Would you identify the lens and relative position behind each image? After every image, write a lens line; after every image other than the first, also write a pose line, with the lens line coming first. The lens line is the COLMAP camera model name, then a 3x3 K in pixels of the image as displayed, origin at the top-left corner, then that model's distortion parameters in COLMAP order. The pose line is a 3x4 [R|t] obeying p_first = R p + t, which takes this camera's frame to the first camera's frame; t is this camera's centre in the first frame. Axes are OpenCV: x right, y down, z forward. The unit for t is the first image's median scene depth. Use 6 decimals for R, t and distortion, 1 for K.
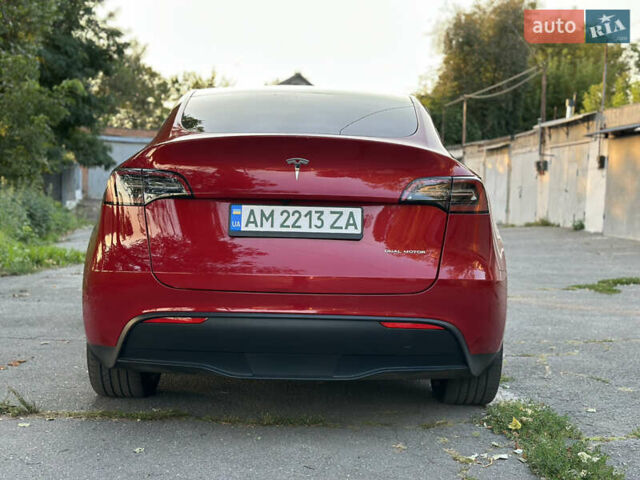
lens RADIAL K [[893.2, 0, 320.0], [0, 893.2, 240.0], [0, 0, 1]] dist [0.241341, -0.608140]
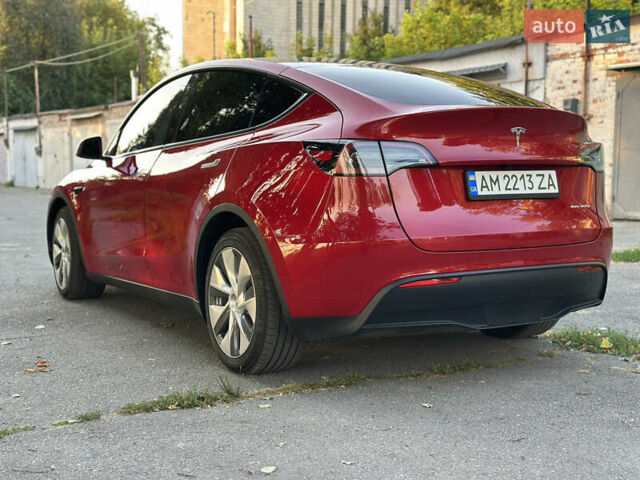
lens RADIAL K [[893.2, 0, 320.0], [0, 893.2, 240.0], [0, 0, 1]] dist [0.241341, -0.608140]
pose [[0.857440, -0.069892, 0.509816, -0.724389], [0.053182, 0.997464, 0.047300, -0.015884], [-0.511829, -0.013444, 0.858982, 0.139916]]
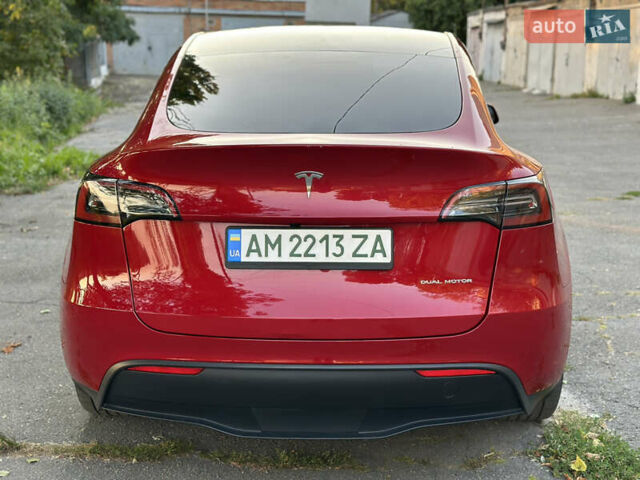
lens RADIAL K [[893.2, 0, 320.0], [0, 893.2, 240.0], [0, 0, 1]] dist [0.241341, -0.608140]
pose [[0.998993, -0.016302, -0.041792, 0.014565], [0.022588, 0.987710, 0.154658, -0.135239], [0.038757, -0.155446, 0.987084, 0.189373]]
